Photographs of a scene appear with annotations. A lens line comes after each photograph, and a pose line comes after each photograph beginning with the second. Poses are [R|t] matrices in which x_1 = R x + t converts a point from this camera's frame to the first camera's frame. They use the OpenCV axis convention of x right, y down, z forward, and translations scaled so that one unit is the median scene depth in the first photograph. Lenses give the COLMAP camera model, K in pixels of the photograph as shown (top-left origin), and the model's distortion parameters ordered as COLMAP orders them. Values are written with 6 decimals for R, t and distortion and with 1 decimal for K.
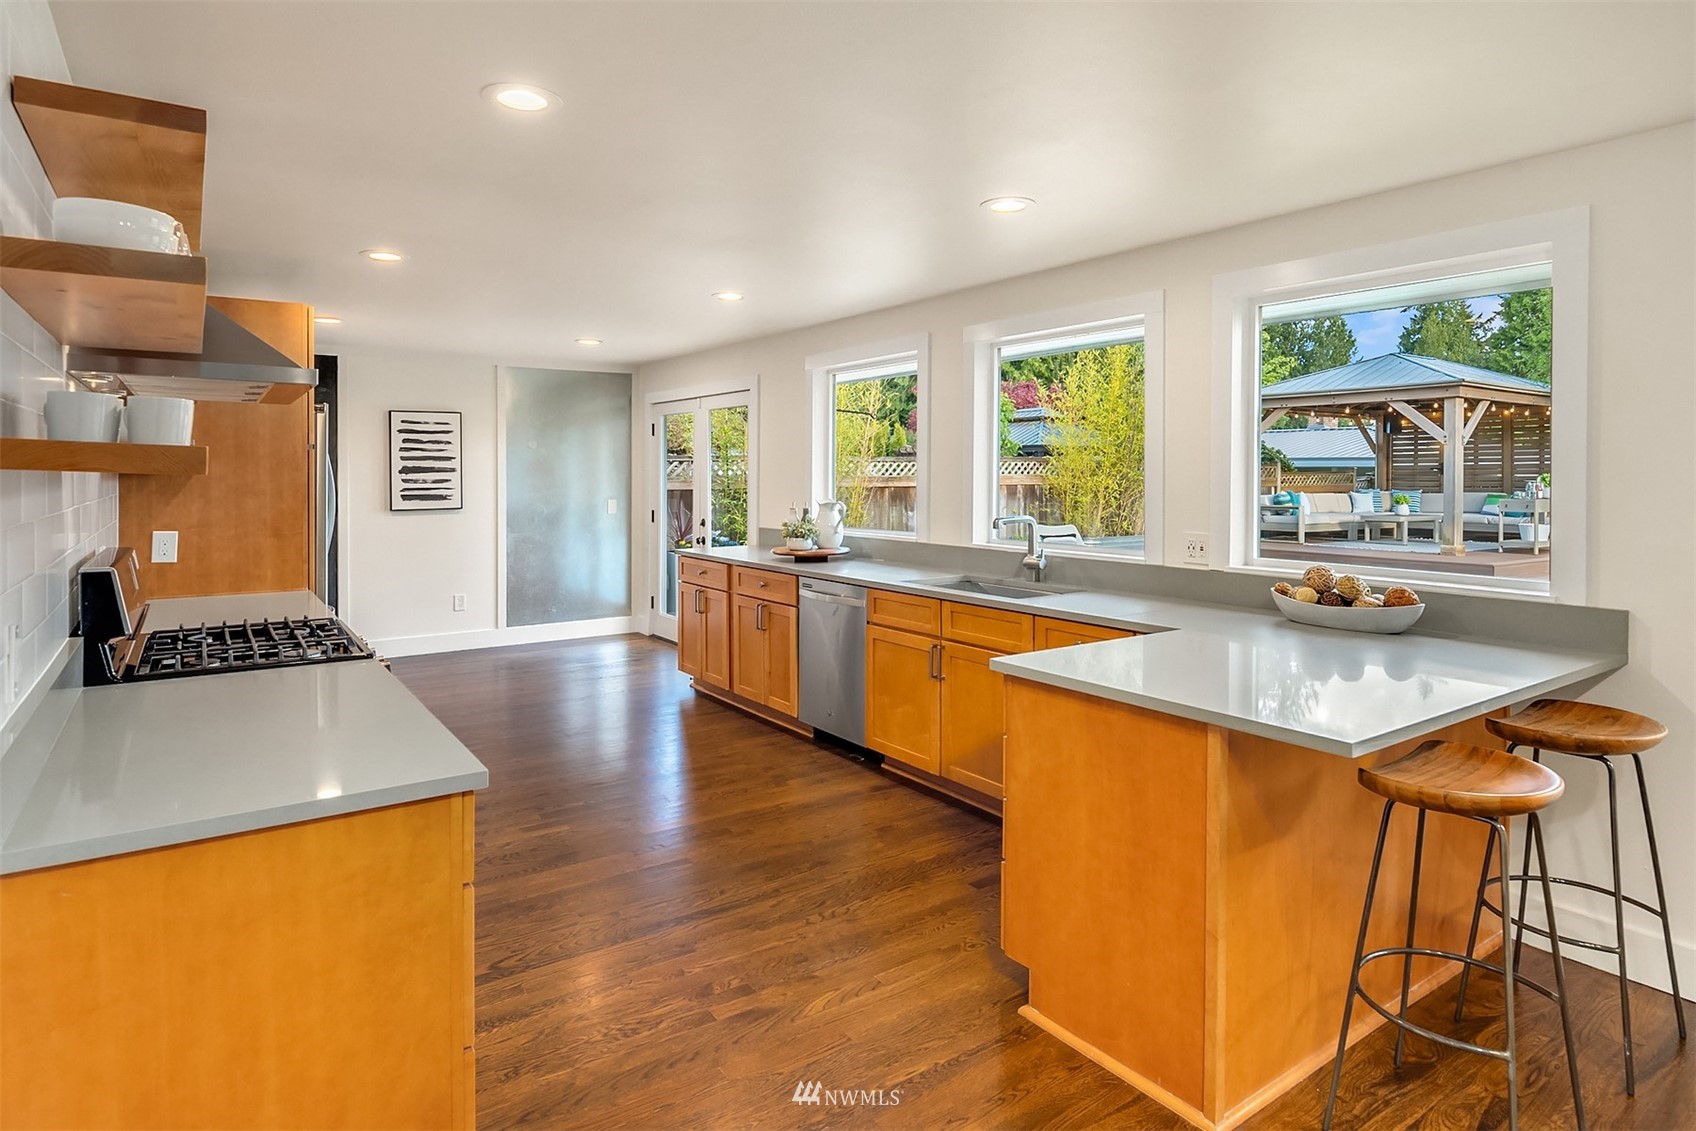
lens RADIAL K [[939.0, 0, 836.4], [0, 939.0, 481.2], [0, 0, 1]] dist [-0.009954, -0.002019]
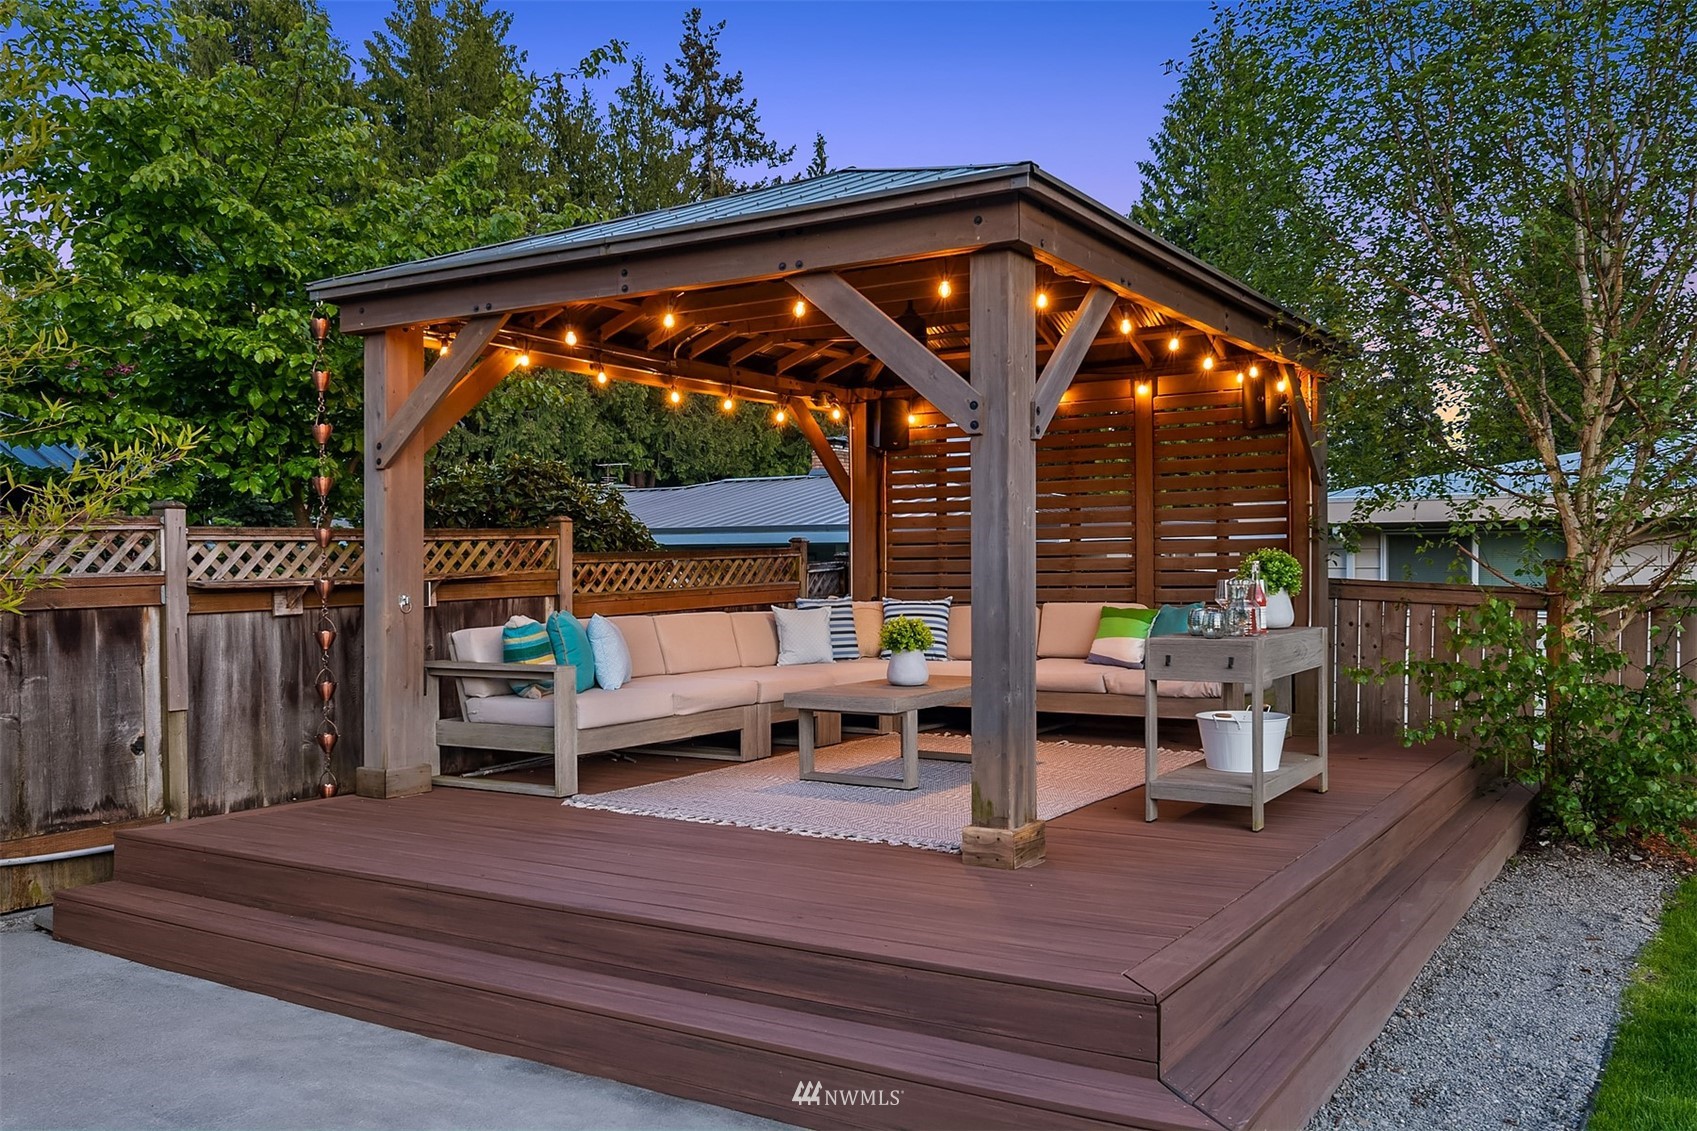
lens RADIAL K [[1437.6, 0, 806.2], [0, 1437.6, 567.5], [0, 0, 1]] dist [-0.000321, -0.012588]
pose [[0.917454, -0.010344, 0.397708, 0.691911], [0.012410, 0.999920, -0.002622, -0.003450], [-0.397649, 0.007341, 0.917508, 1.003594]]
